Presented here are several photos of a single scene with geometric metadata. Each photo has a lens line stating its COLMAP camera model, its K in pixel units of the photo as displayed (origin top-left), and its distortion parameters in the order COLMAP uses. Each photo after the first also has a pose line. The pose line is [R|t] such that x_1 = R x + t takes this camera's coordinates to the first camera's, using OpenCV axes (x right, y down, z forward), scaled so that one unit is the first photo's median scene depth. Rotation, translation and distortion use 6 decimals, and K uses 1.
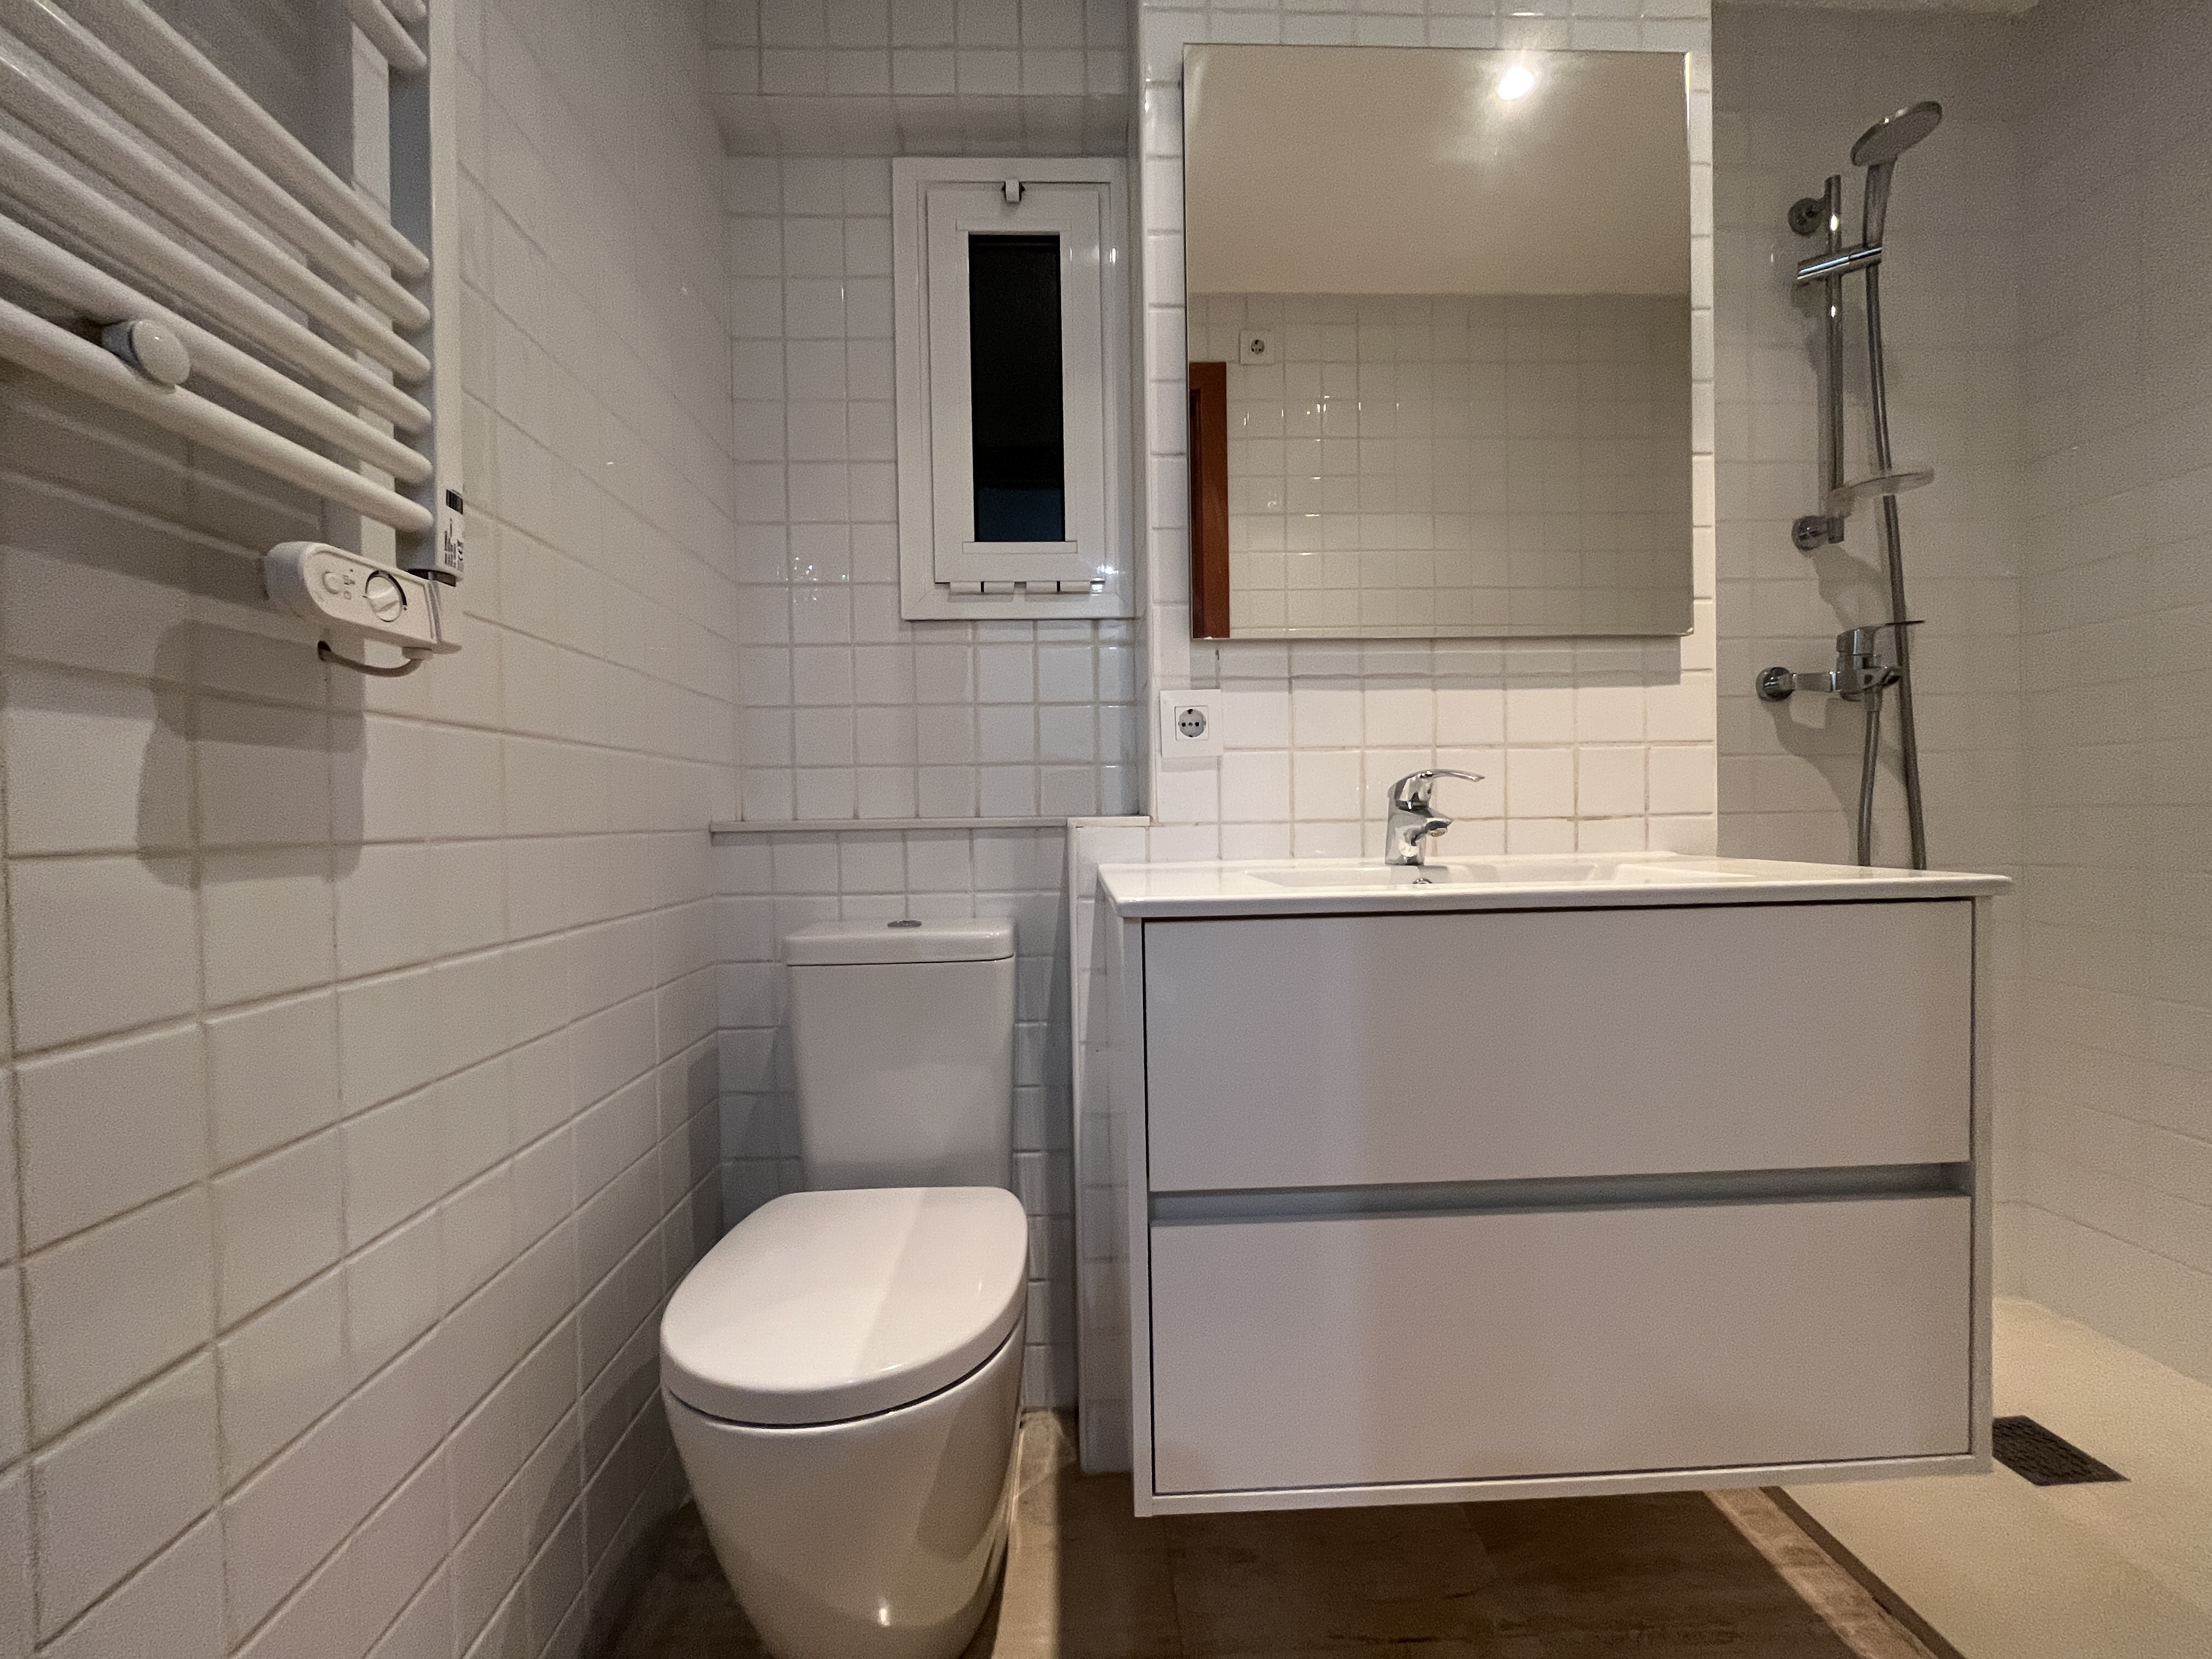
lens RADIAL K [[894.7, 0, 1100.4], [0, 894.7, 829.7], [0, 0, 1]] dist [-0.002019, -0.000248]
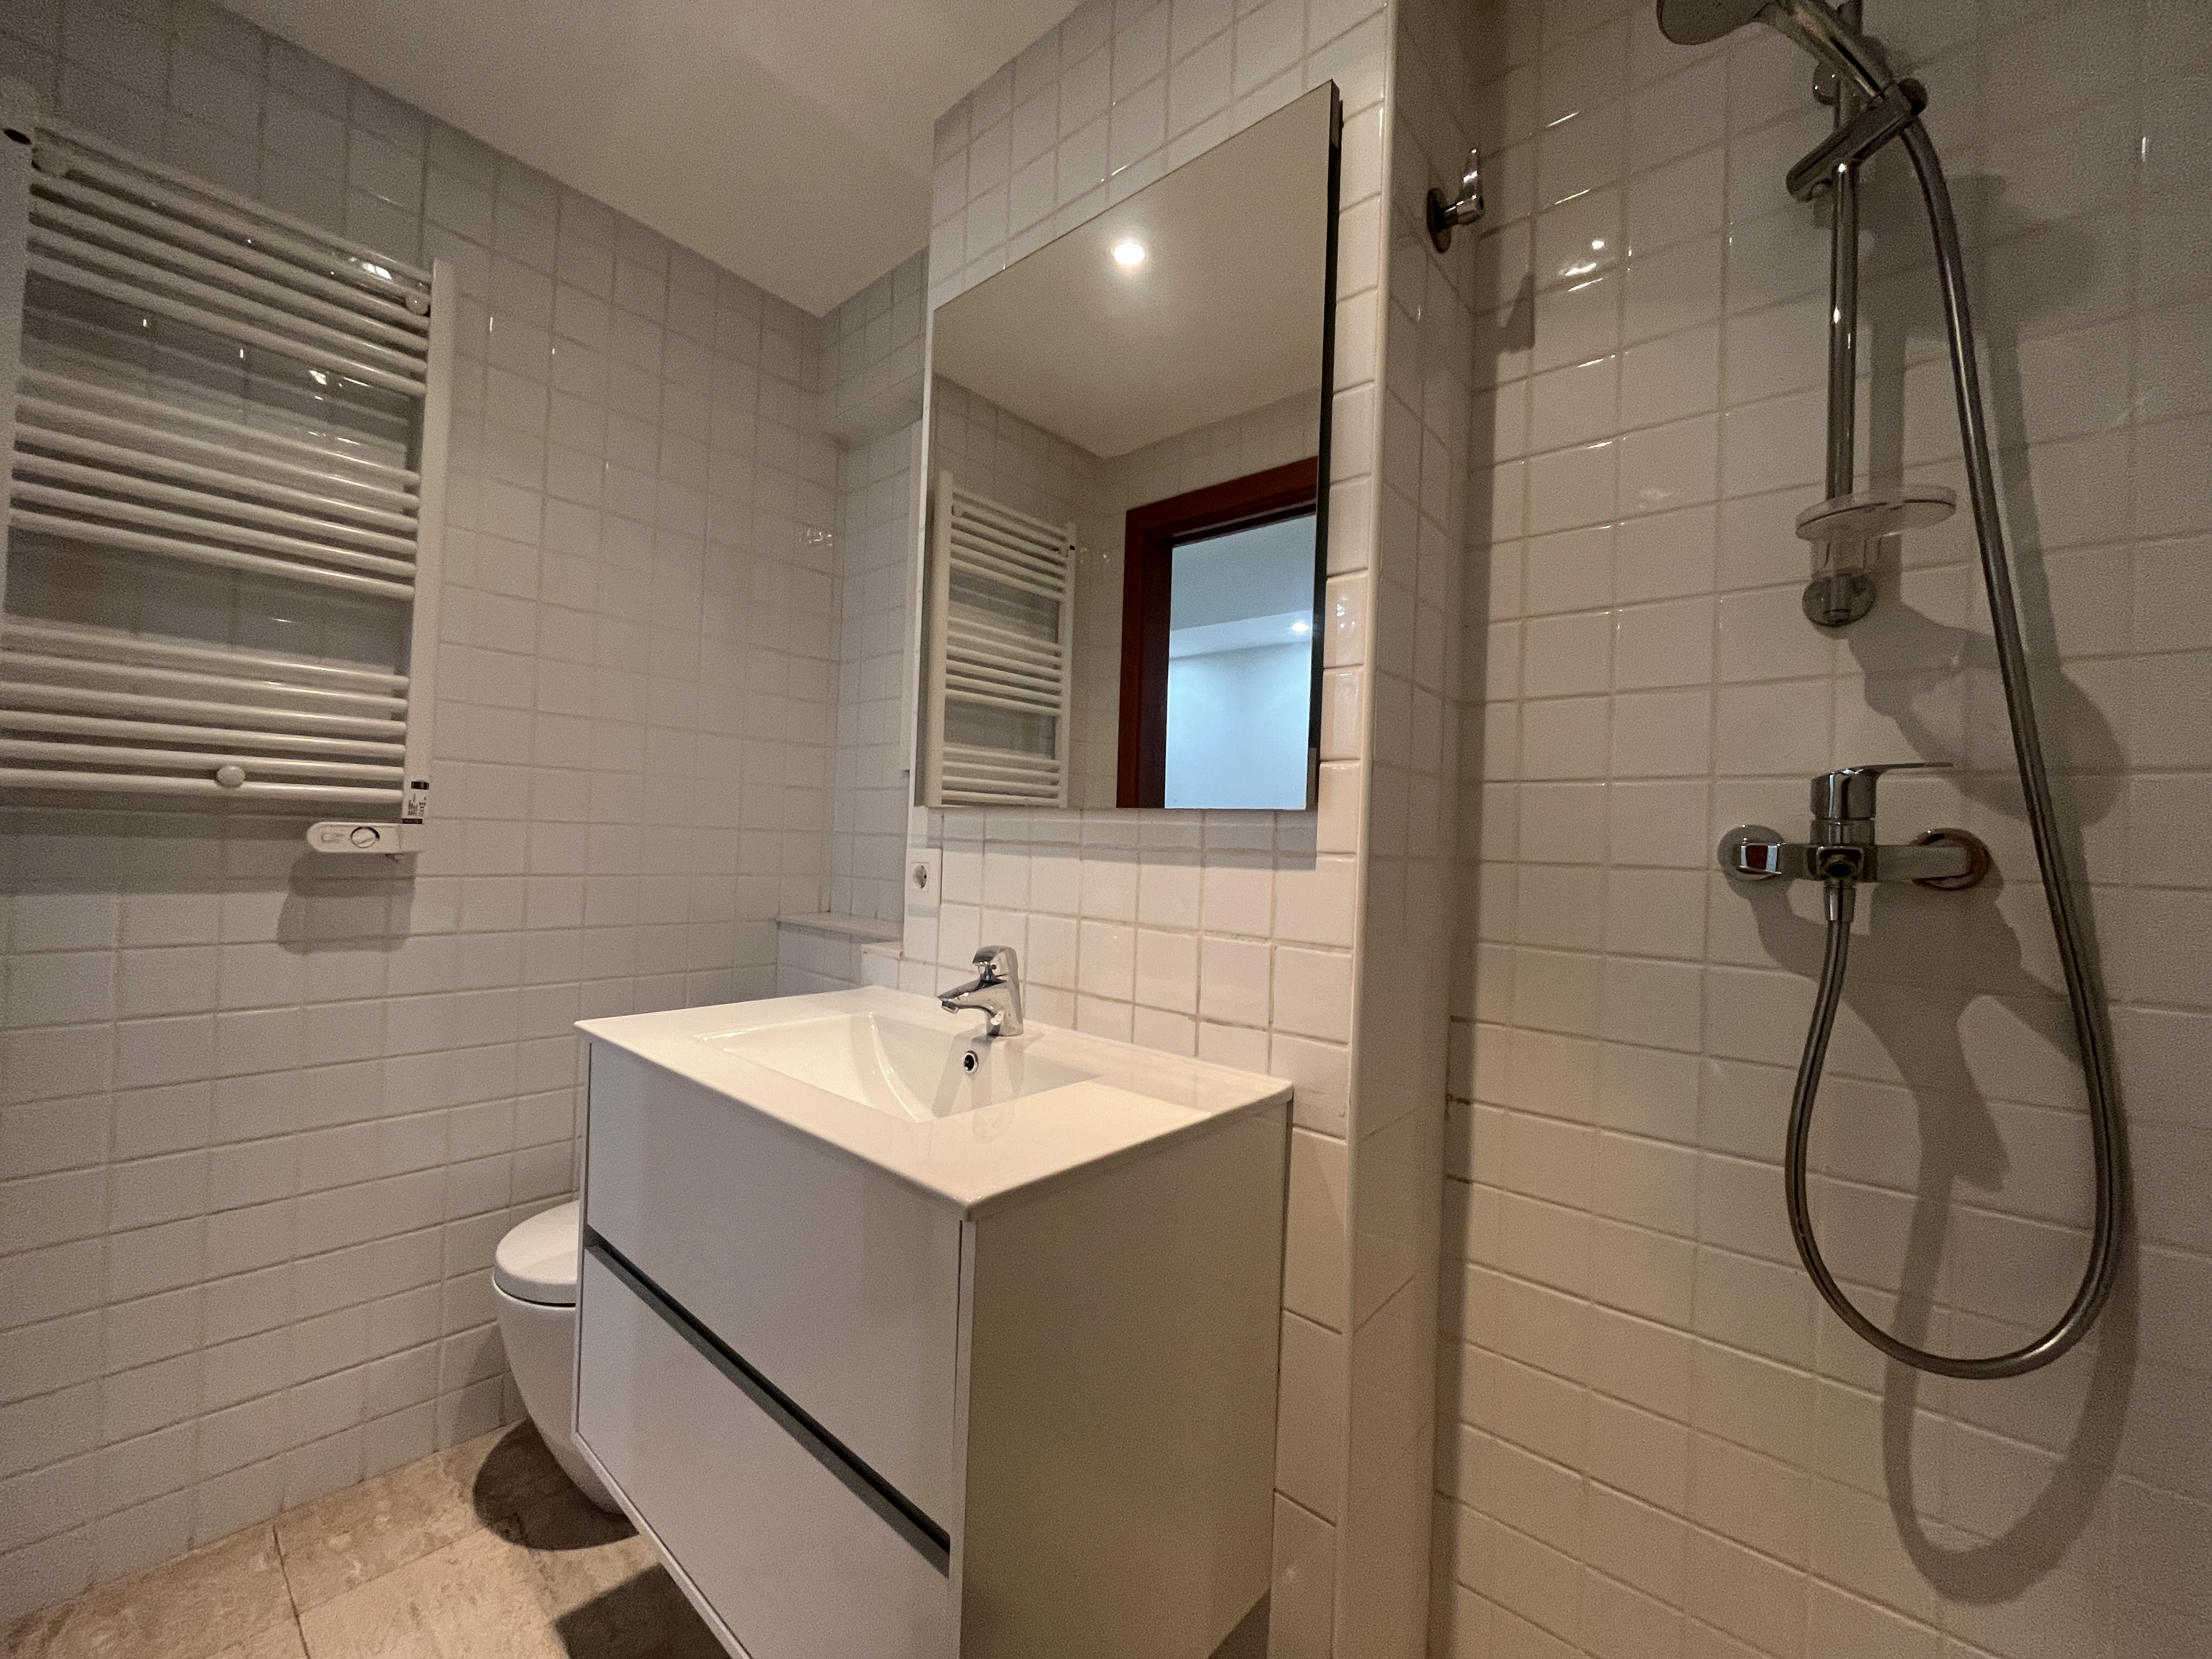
lens RADIAL K [[889.6, 0, 1100.6], [0, 889.6, 830.9], [0, 0, 1]] dist [-0.002295, -0.000686]
pose [[0.722078, 0.037013, -0.690821, 1.056714], [-0.060815, 0.998098, -0.010090, -0.179179], [0.689133, 0.049298, 0.722956, 0.314373]]
